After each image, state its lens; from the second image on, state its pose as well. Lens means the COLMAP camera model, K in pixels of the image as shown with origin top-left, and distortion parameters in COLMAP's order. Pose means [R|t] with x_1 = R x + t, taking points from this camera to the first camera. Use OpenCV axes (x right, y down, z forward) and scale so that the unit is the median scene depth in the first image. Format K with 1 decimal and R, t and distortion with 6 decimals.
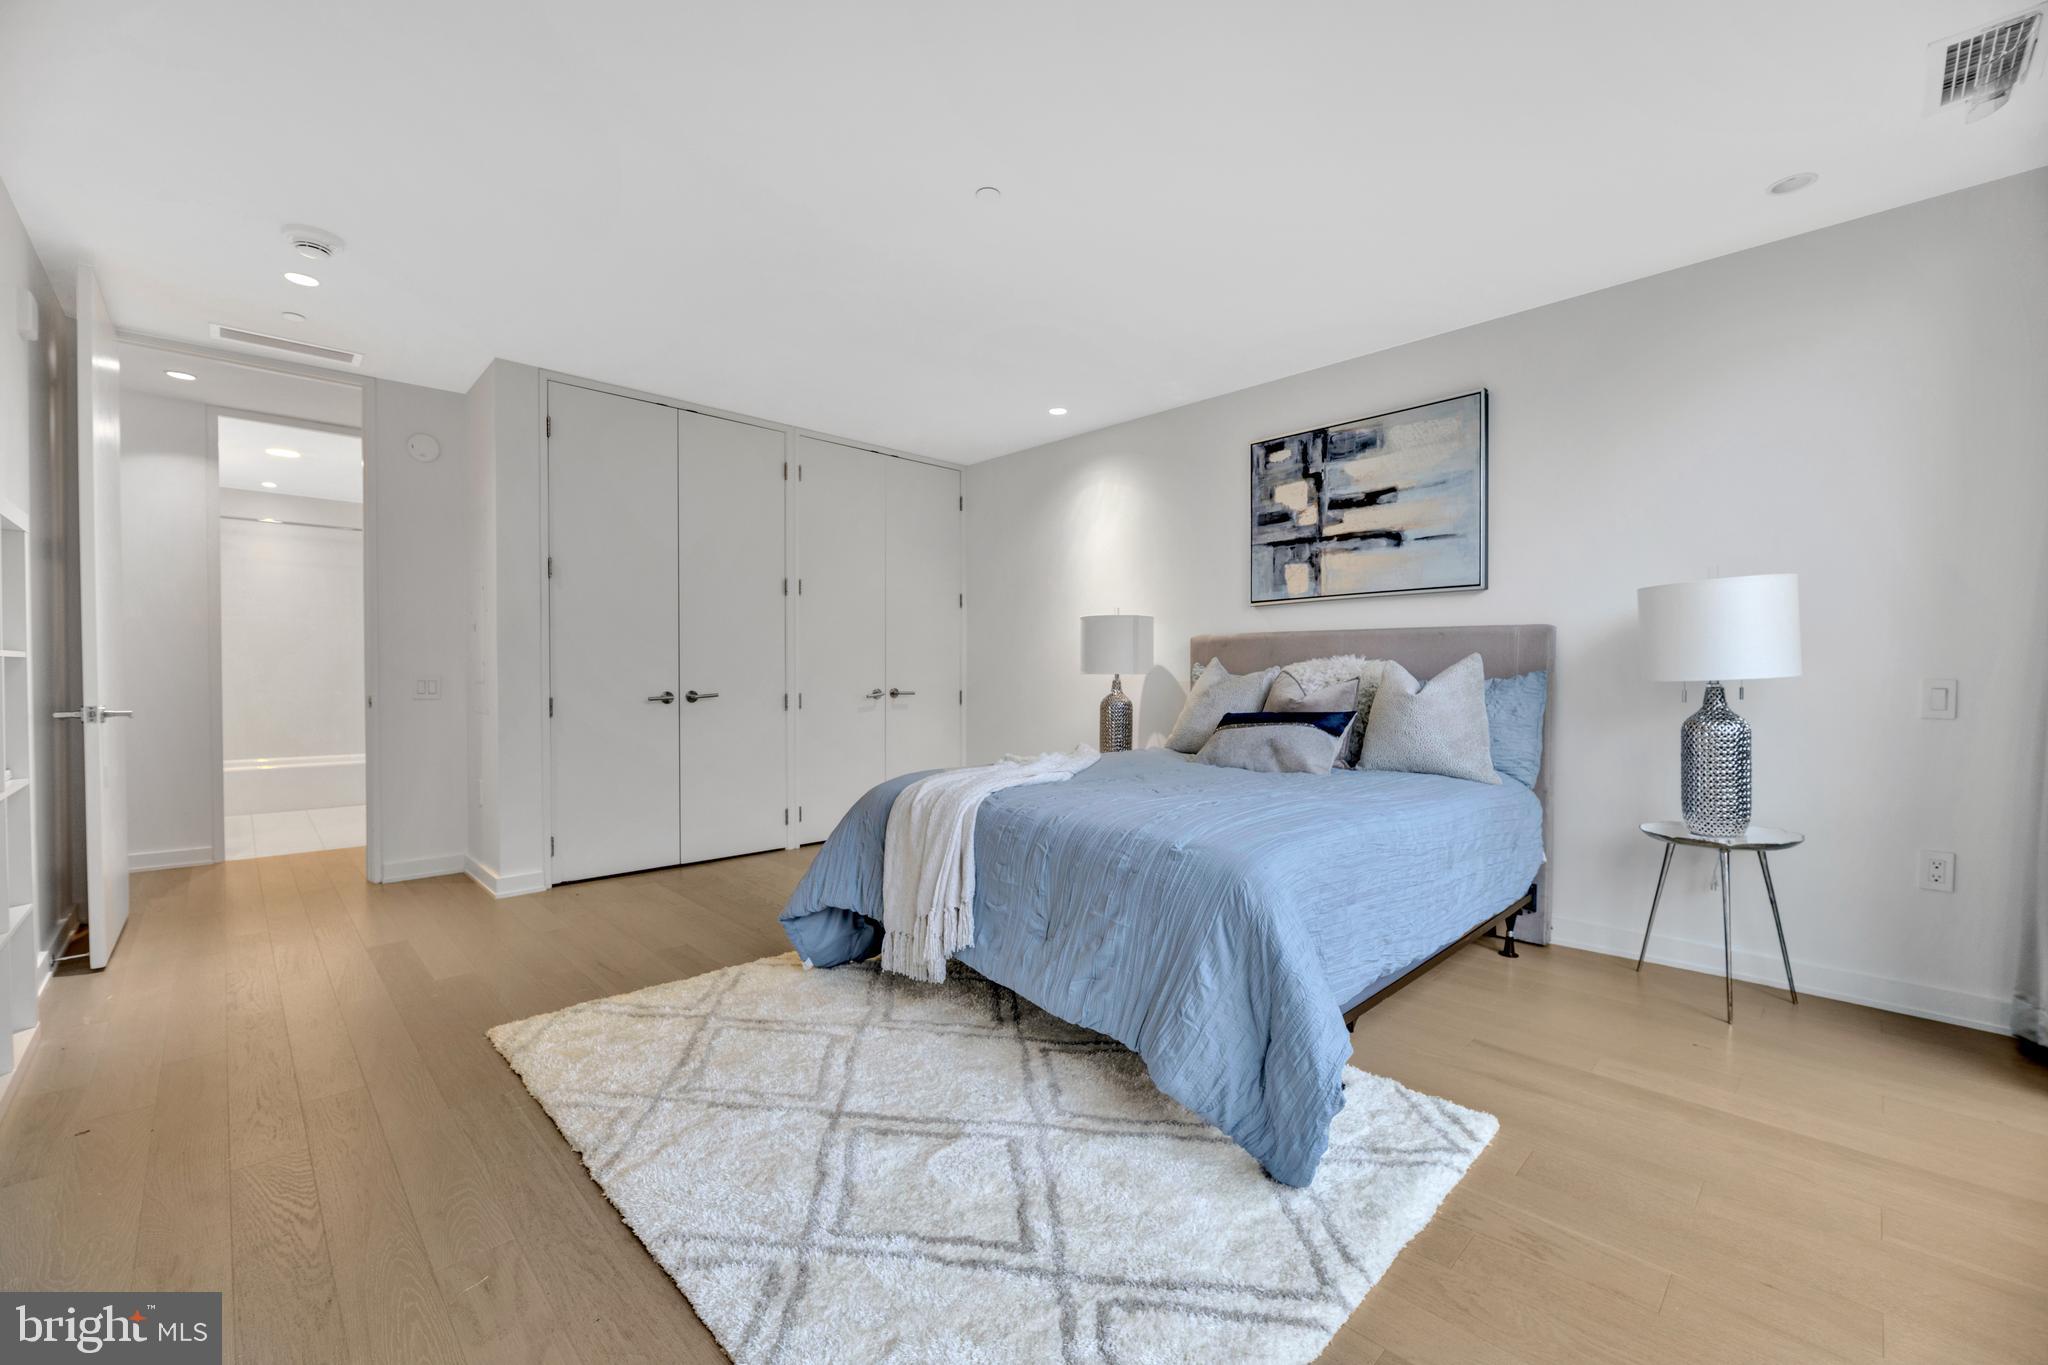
lens RADIAL K [[834.9, 0, 1024.6], [0, 834.9, 692.0], [0, 0, 1]] dist [-0.001627, -0.000396]
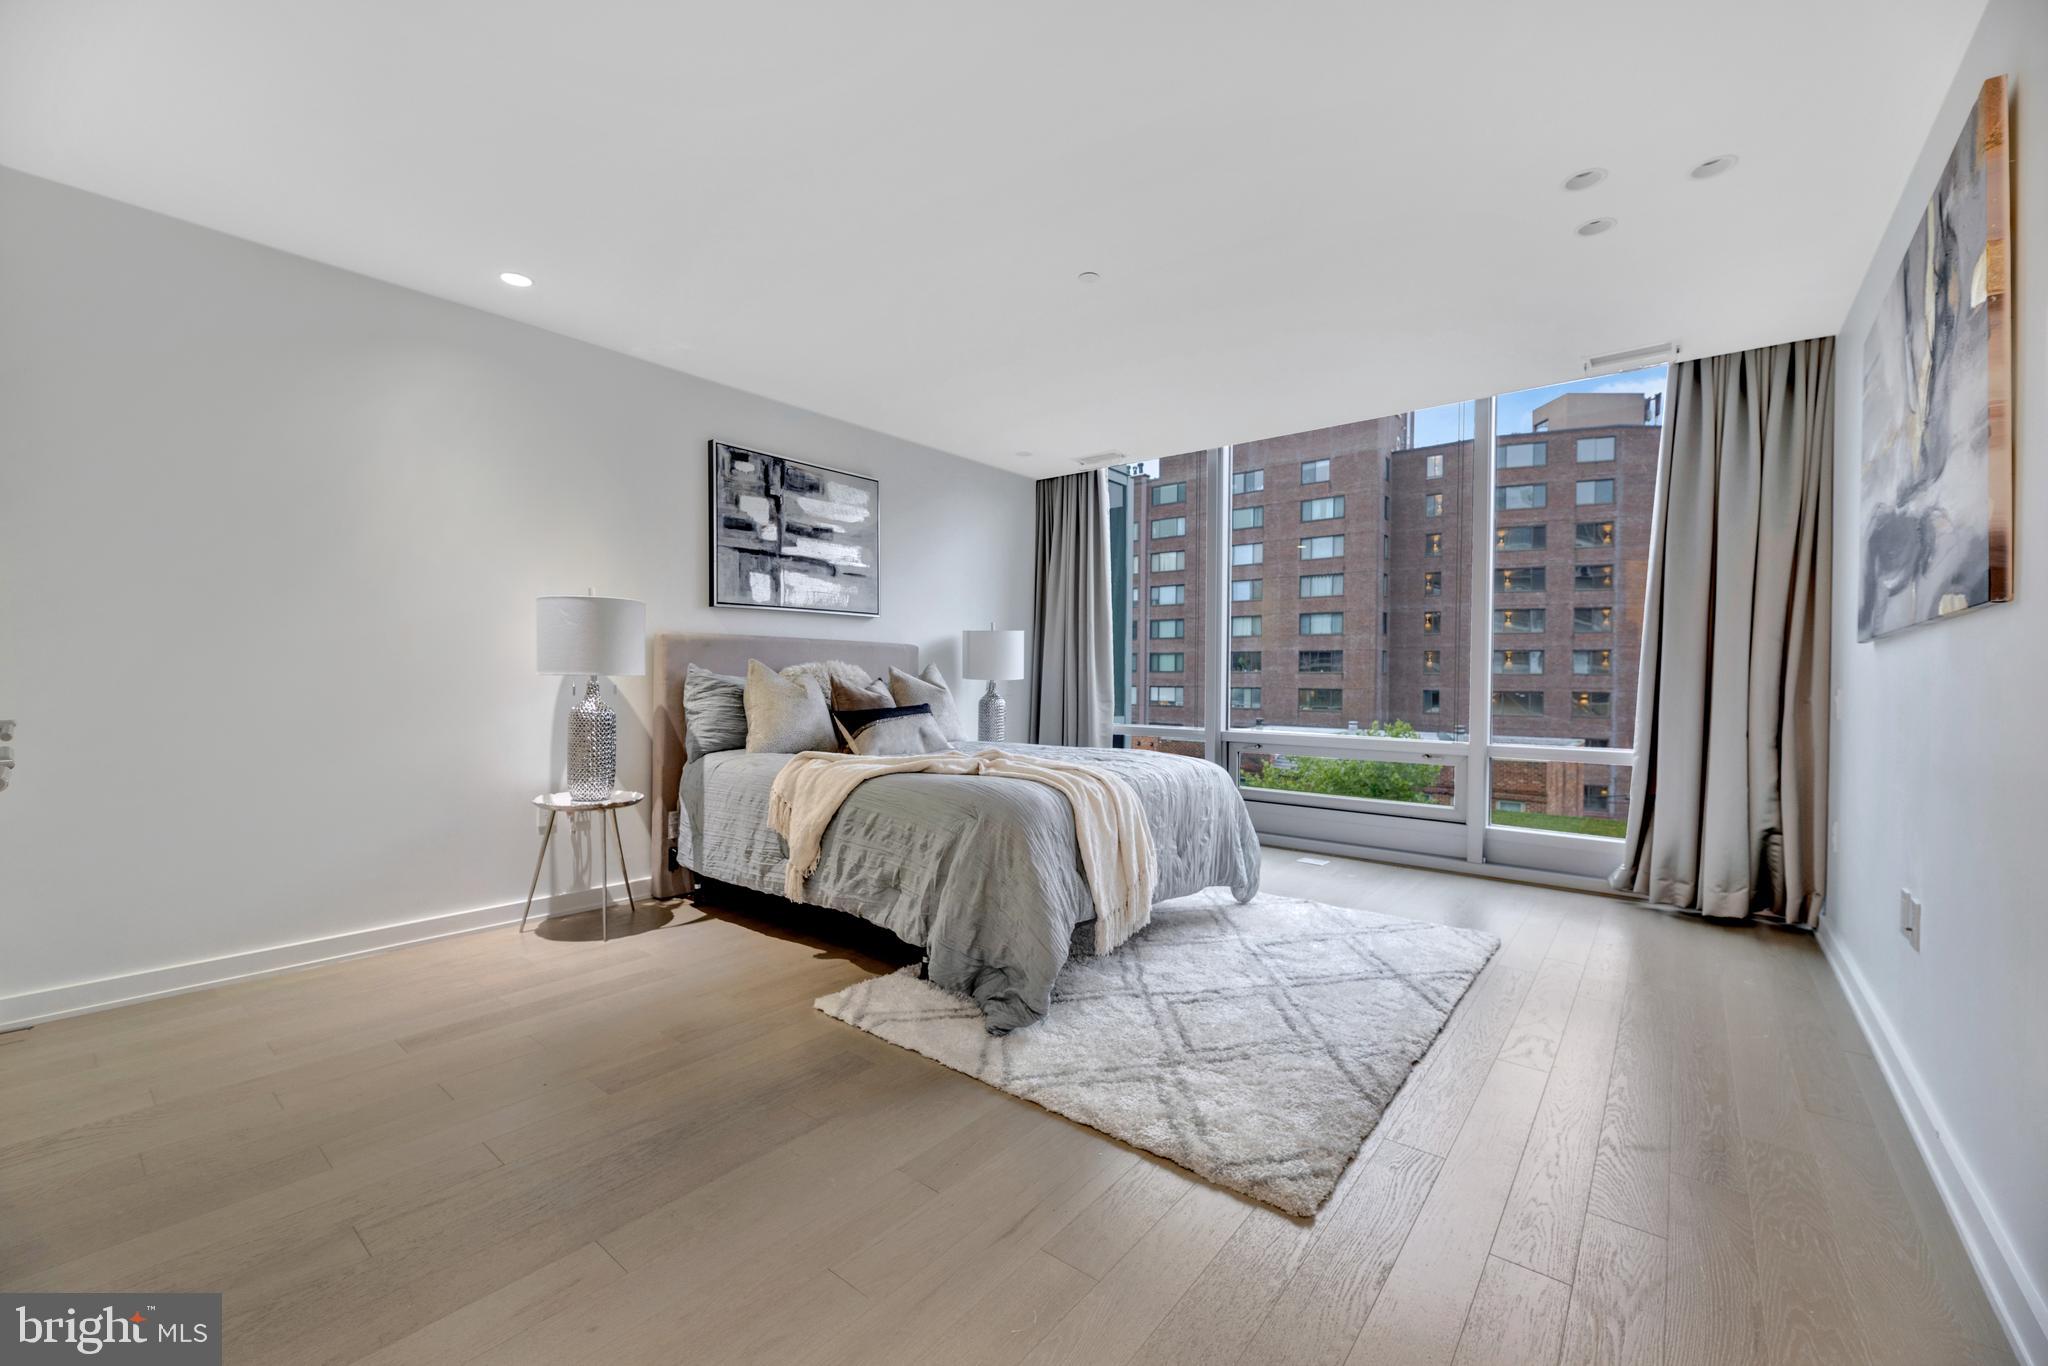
lens RADIAL K [[812.5, 0, 1019.9], [0, 812.5, 687.7], [0, 0, 1]] dist [0.000041, -0.003278]
pose [[-0.122333, -0.022588, 0.992232, -0.779569], [0.008634, 0.999679, 0.023823, -0.027652], [-0.992452, 0.011481, -0.122099, 0.810701]]
